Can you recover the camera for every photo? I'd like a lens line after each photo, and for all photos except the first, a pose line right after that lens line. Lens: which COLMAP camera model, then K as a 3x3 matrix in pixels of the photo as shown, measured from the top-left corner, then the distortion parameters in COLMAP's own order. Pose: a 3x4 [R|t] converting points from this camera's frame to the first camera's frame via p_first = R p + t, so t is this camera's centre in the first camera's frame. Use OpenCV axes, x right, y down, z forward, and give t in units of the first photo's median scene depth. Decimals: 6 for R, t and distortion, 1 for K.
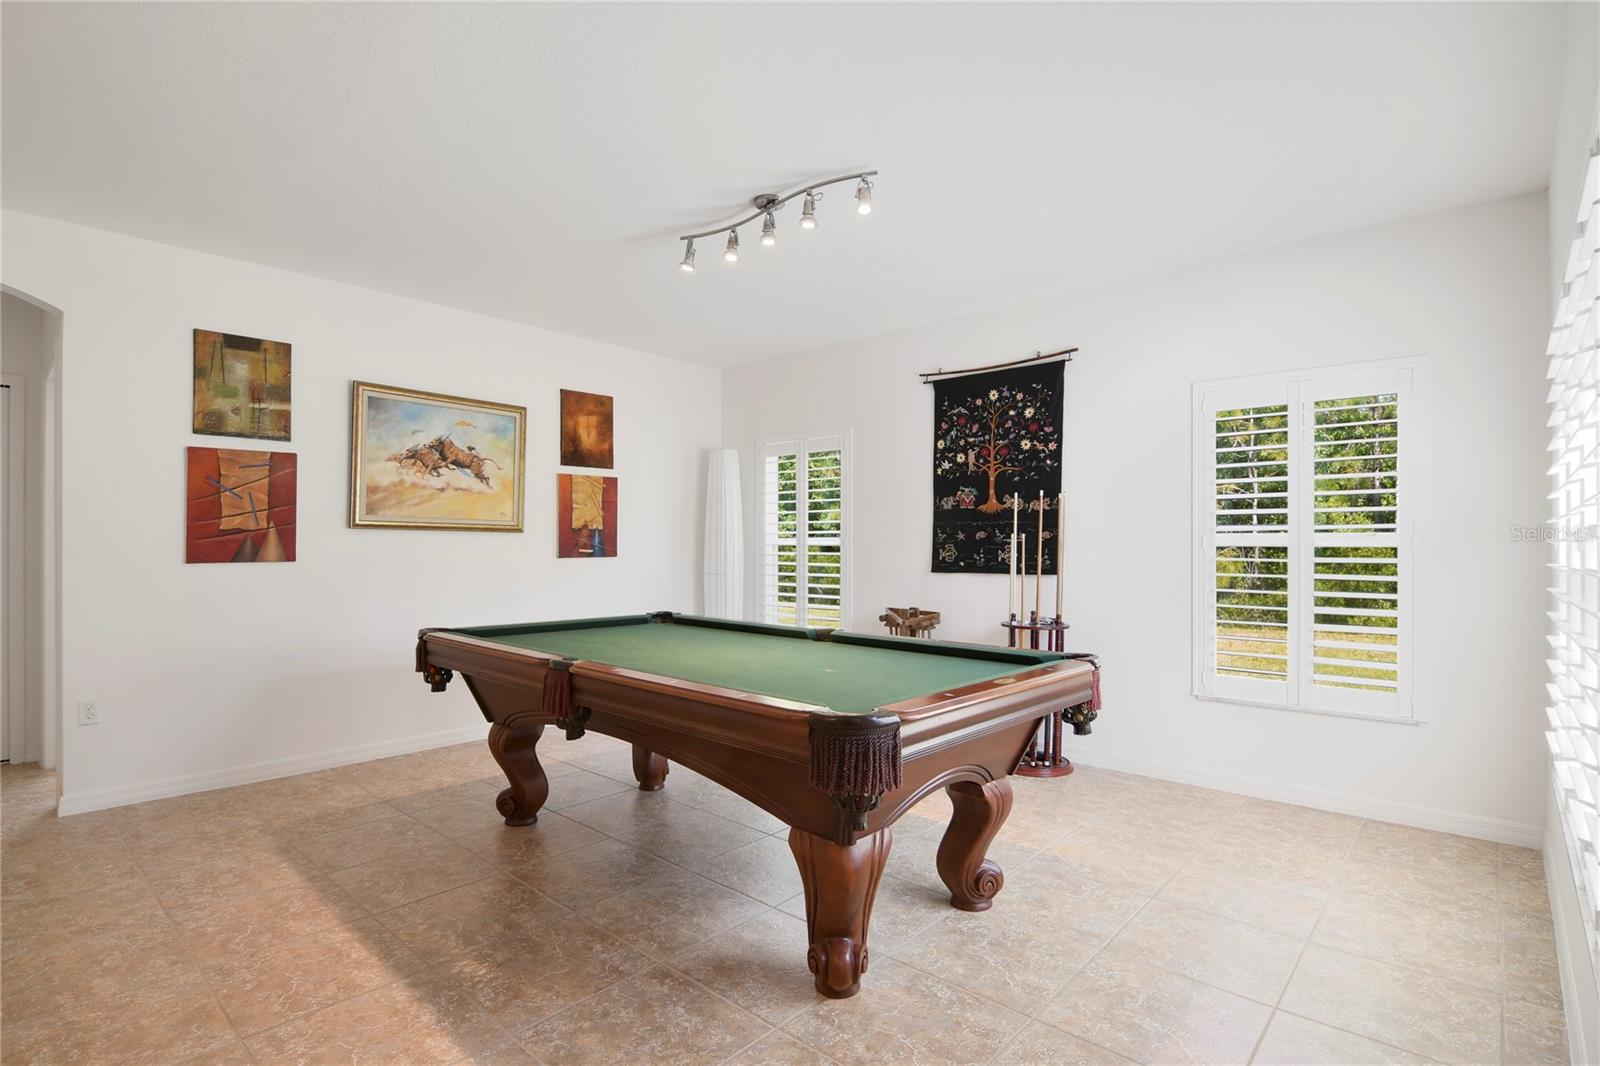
lens RADIAL K [[777.0, 0, 800.9], [0, 777.0, 549.6], [0, 0, 1]] dist [-0.000749, -0.011276]
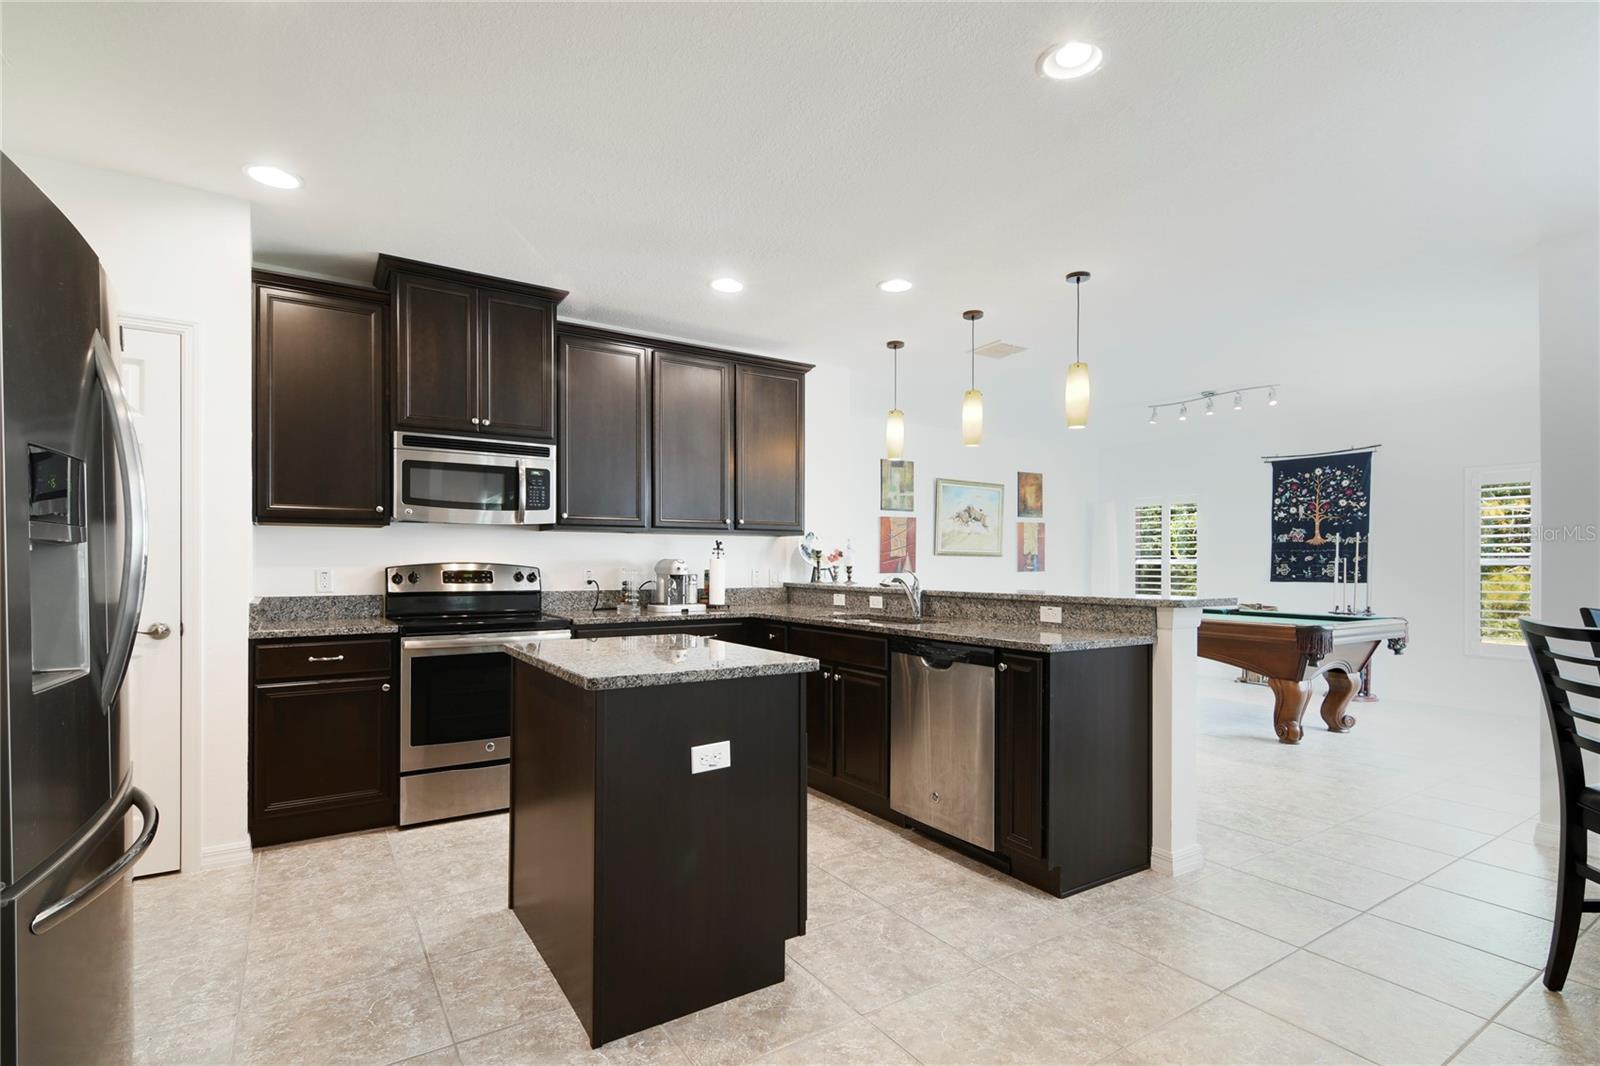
lens RADIAL K [[755.4, 0, 796.6], [0, 755.4, 565.5], [0, 0, 1]] dist [0.011172, -0.011892]
pose [[0.964624, 0.000900, -0.263627, -0.384513], [-0.001562, 0.999996, -0.002303, 0.001545], [0.263624, 0.002633, 0.964622, -0.806881]]
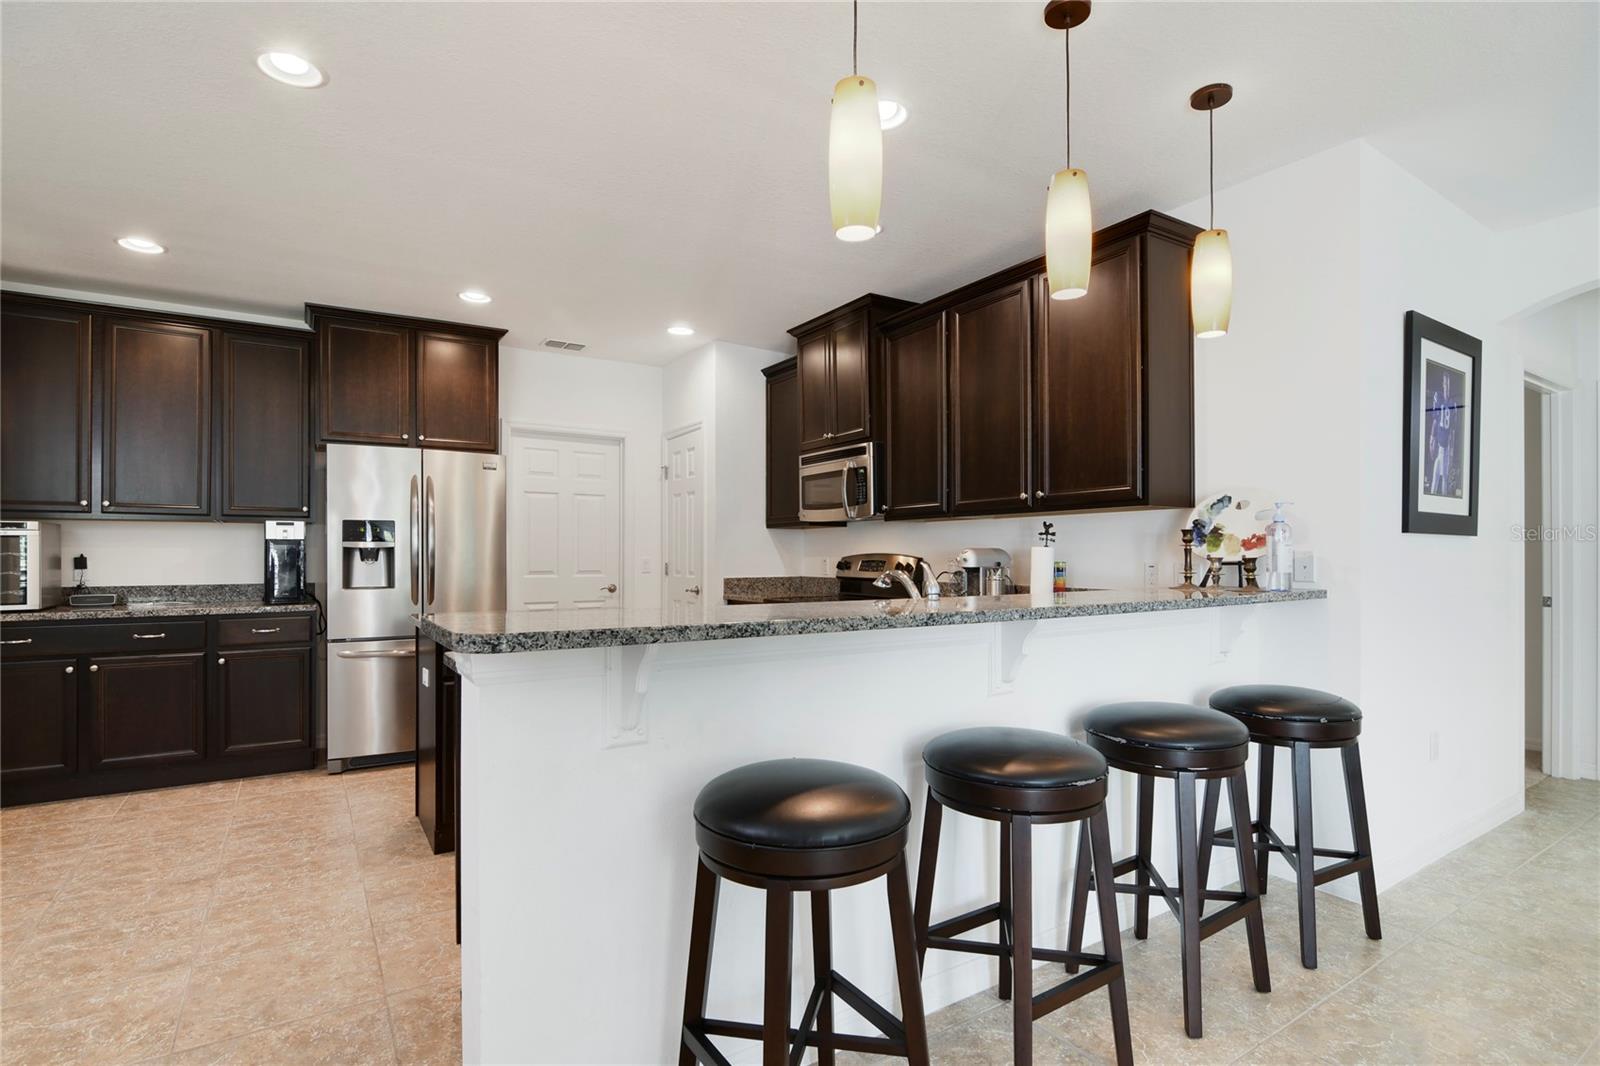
lens RADIAL K [[769.2, 0, 800.8], [0, 769.2, 552.2], [0, 0, 1]] dist [0.009973, -0.012548]
pose [[-0.260957, -0.004430, -0.965340, 0.040802], [-0.005190, 0.999981, -0.003186, -0.001080], [0.965336, 0.004179, -0.260975, 0.117312]]
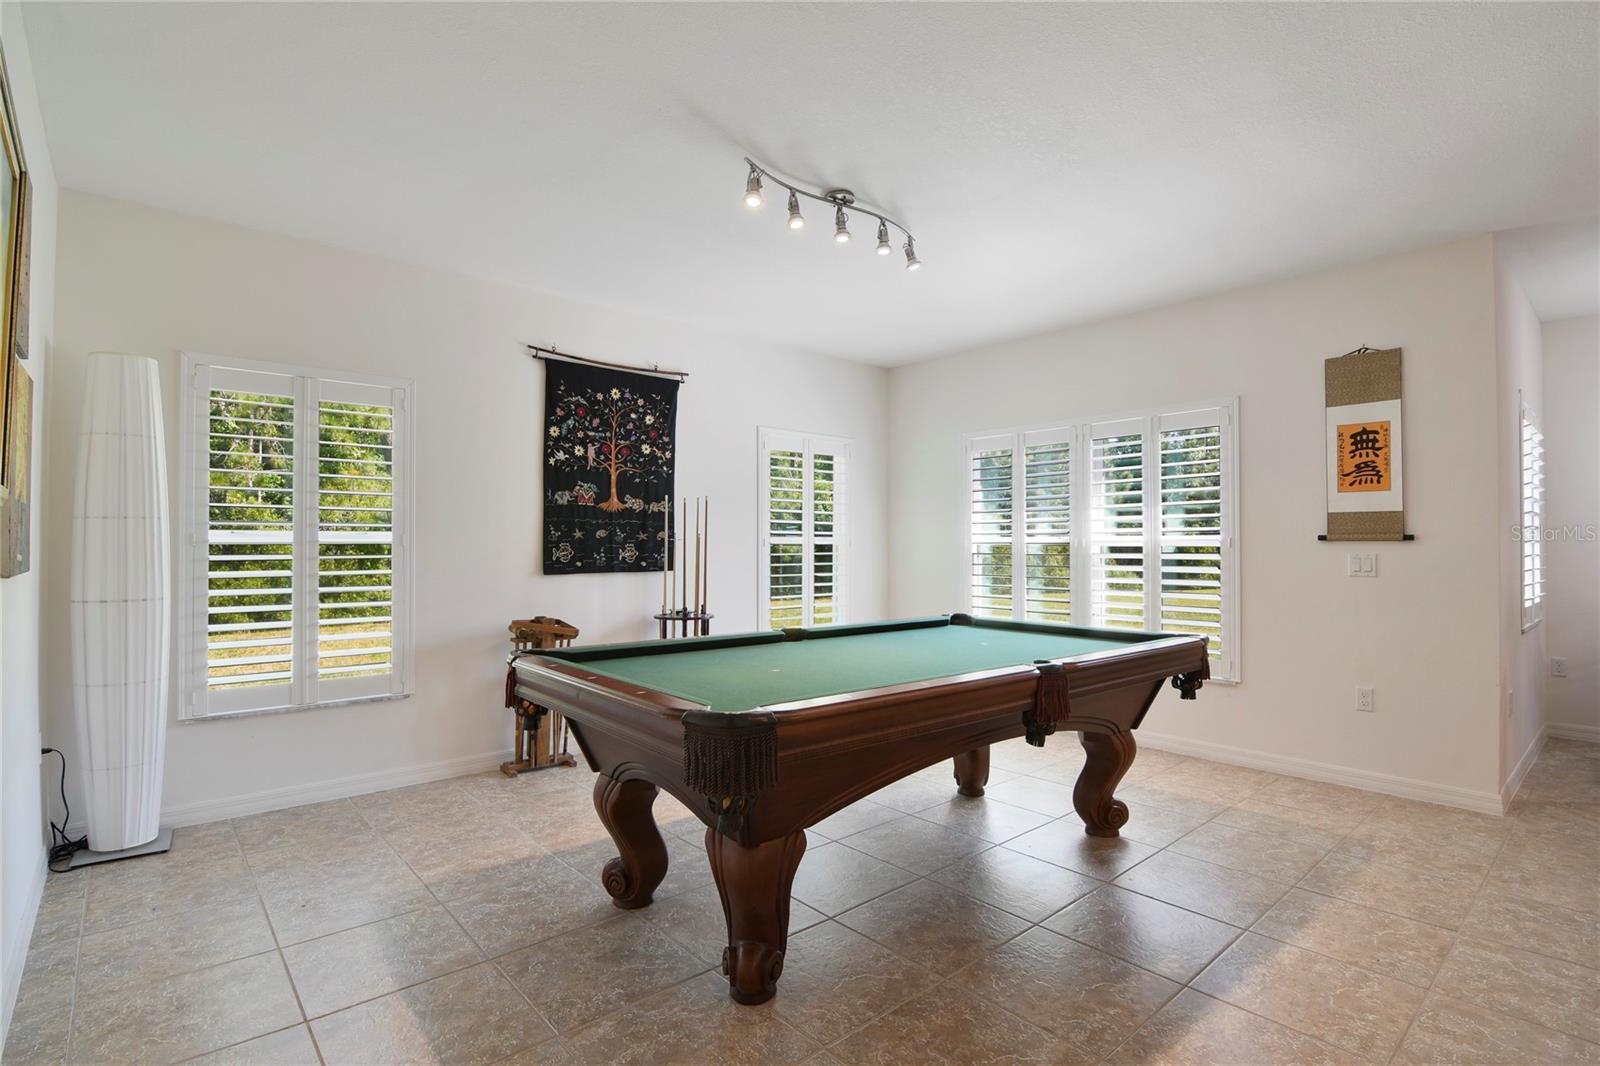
lens RADIAL K [[769.0, 0, 802.5], [0, 769.0, 538.1], [0, 0, 1]] dist [0.003736, -0.012358]
pose [[0.115636, 0.007238, 0.993265, -0.708782], [0.003307, 0.999965, -0.007671, -0.004811], [-0.993286, 0.004171, 0.115608, 0.650248]]
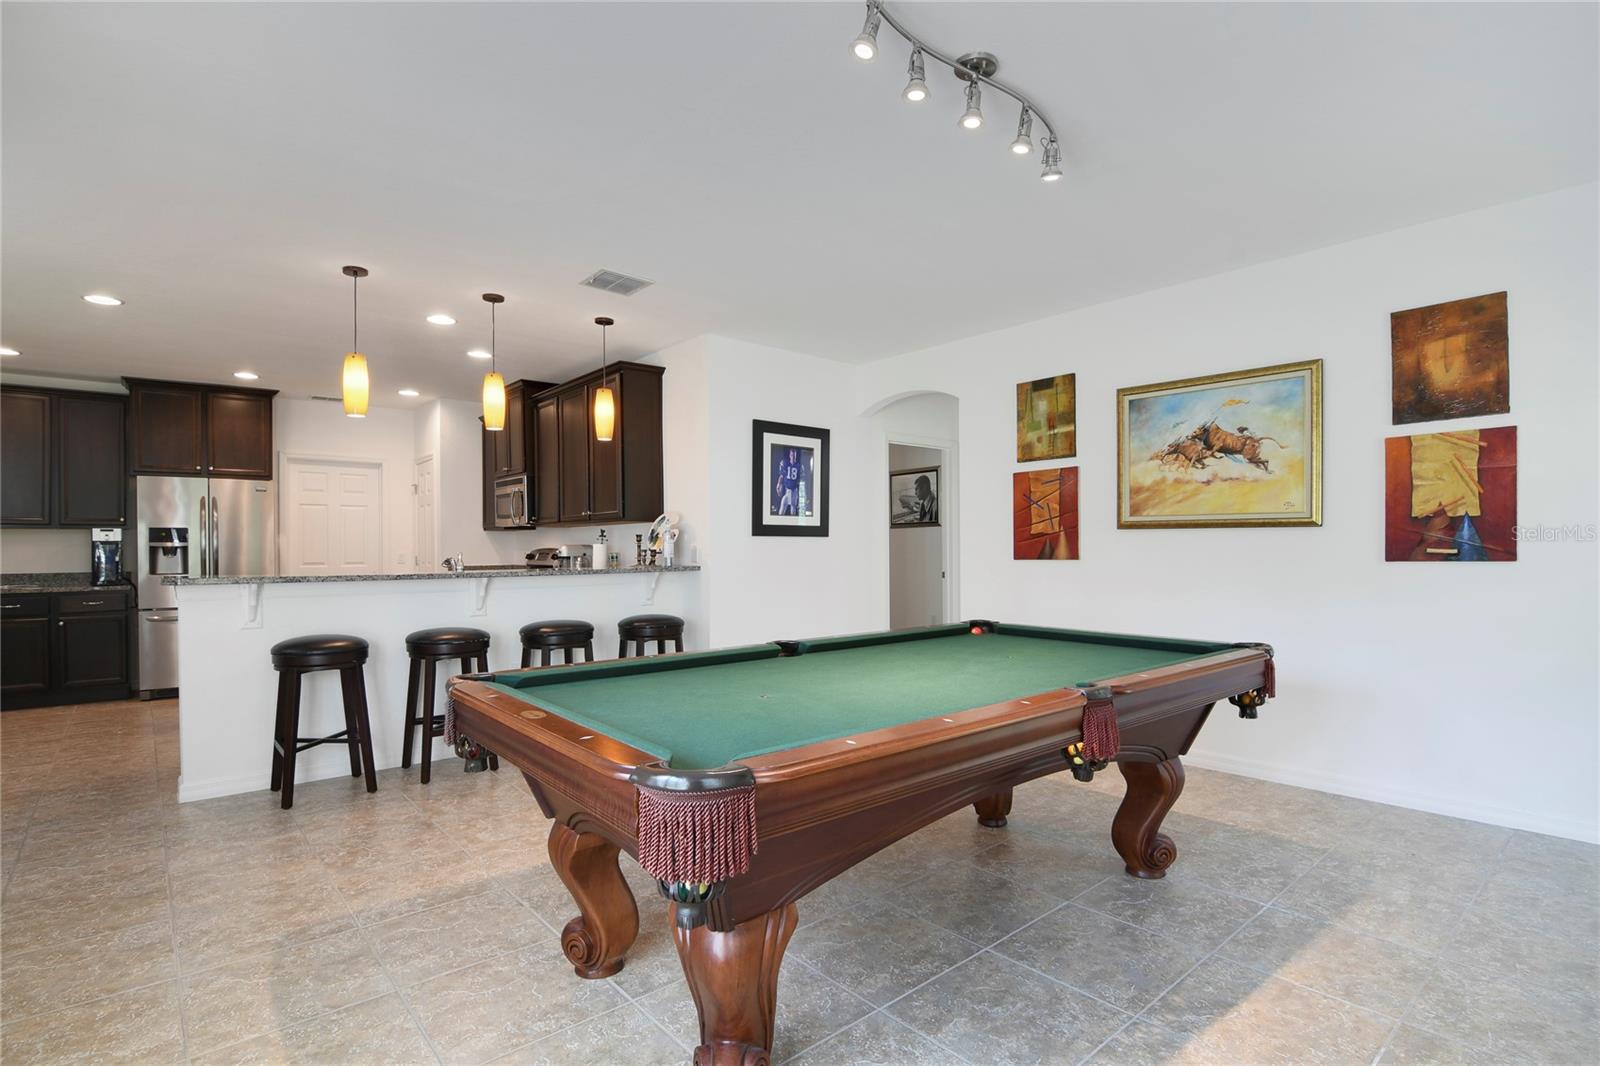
lens RADIAL K [[777.0, 0, 800.9], [0, 777.0, 549.6], [0, 0, 1]] dist [-0.000749, -0.011276]
pose [[-0.127595, 0.000794, -0.991826, 0.485615], [0.001215, 0.999999, 0.000645, -0.000682], [0.991826, -0.001123, -0.127596, 0.647139]]
